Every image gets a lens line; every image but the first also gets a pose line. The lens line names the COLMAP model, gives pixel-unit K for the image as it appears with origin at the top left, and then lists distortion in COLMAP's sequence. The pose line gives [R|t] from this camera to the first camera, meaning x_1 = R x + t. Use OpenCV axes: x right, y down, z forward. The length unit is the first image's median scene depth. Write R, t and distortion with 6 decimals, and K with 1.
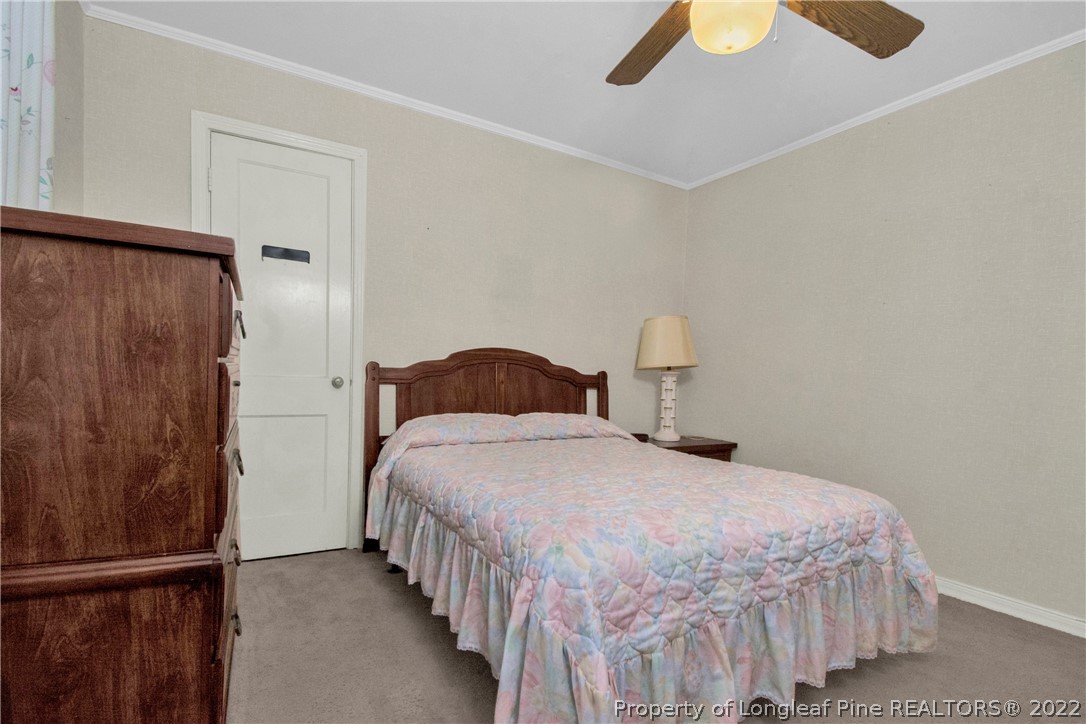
lens RADIAL K [[523.6, 0, 542.5], [0, 523.6, 407.5], [0, 0, 1]] dist [0.031875, -0.029968]
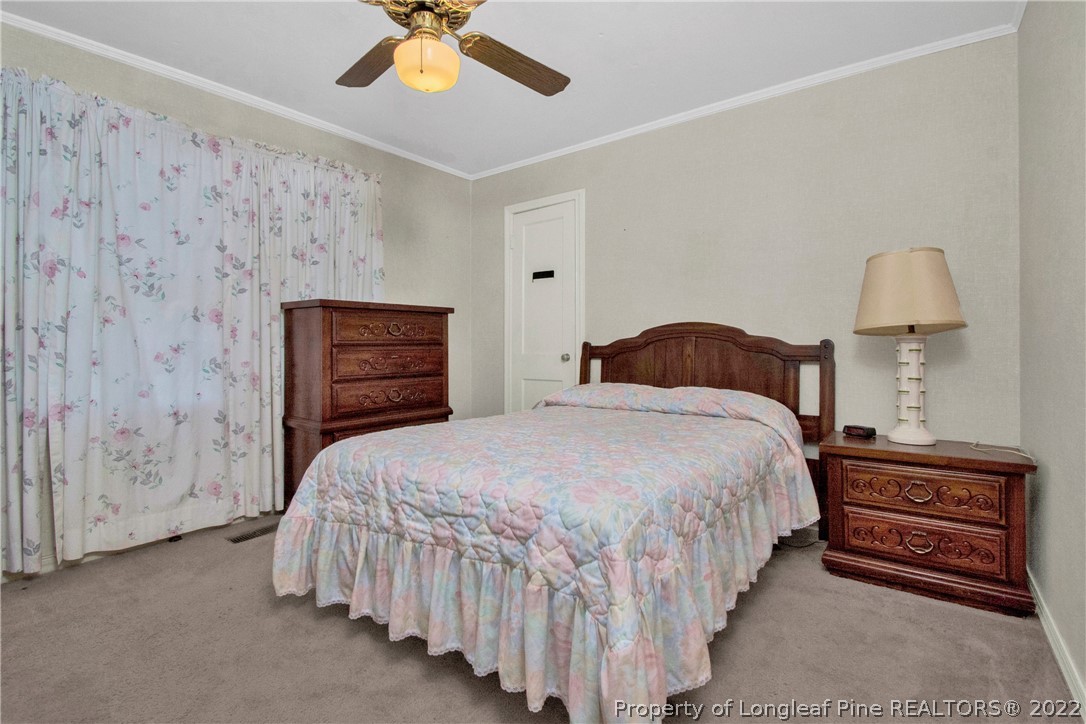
lens RADIAL K [[498.3, 0, 545.0], [0, 498.3, 352.1], [0, 0, 1]] dist [0.027714, -0.024905]
pose [[0.374289, -0.027669, -0.926899, 0.750090], [-0.046506, 0.997737, -0.048564, 0.003525], [0.926145, 0.061283, 0.372155, 0.414156]]
